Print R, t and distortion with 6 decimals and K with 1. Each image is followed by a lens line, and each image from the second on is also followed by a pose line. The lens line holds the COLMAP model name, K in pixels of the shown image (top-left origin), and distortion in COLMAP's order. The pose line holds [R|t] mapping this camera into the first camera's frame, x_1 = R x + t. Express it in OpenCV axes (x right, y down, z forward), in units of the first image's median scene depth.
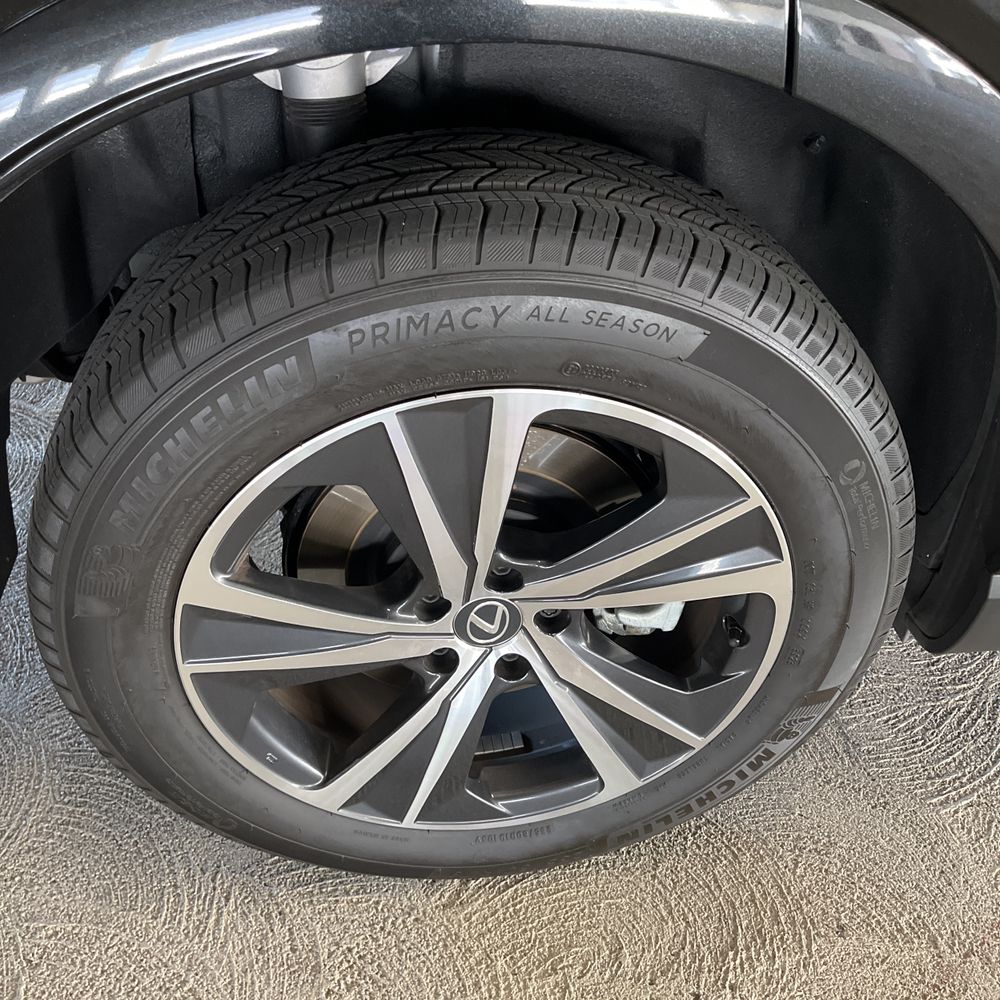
lens RADIAL K [[1024.1, 0, 478.8], [0, 1024.1, 506.2], [0, 0, 1]] dist [0.022577, 0.000000]
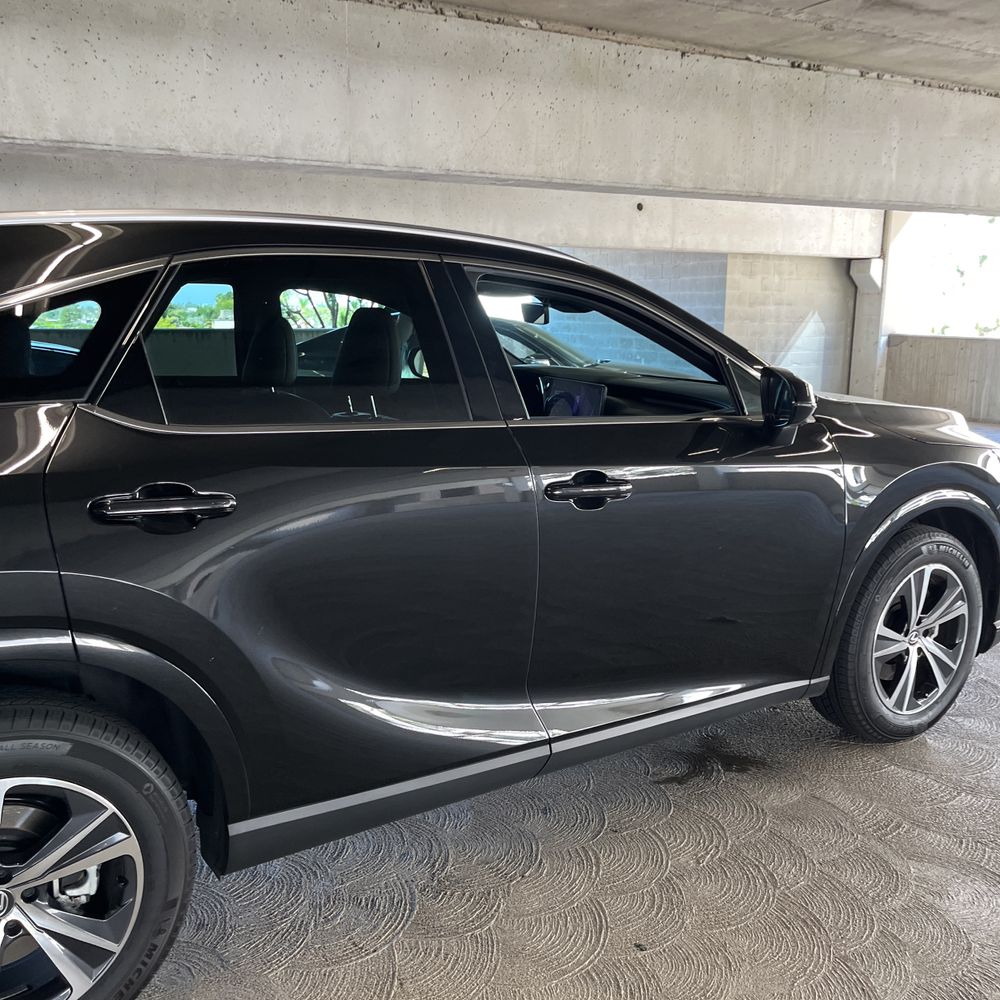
lens RADIAL K [[1024.1, 0, 502.4], [0, 1024.1, 503.4], [0, 0, 1]] dist [0.022577, 0.000000]
pose [[0.878078, -0.085462, 0.470823, -0.008878], [0.294531, 0.871985, -0.391016, 0.610153], [-0.377134, 0.482015, 0.790842, -1.712997]]
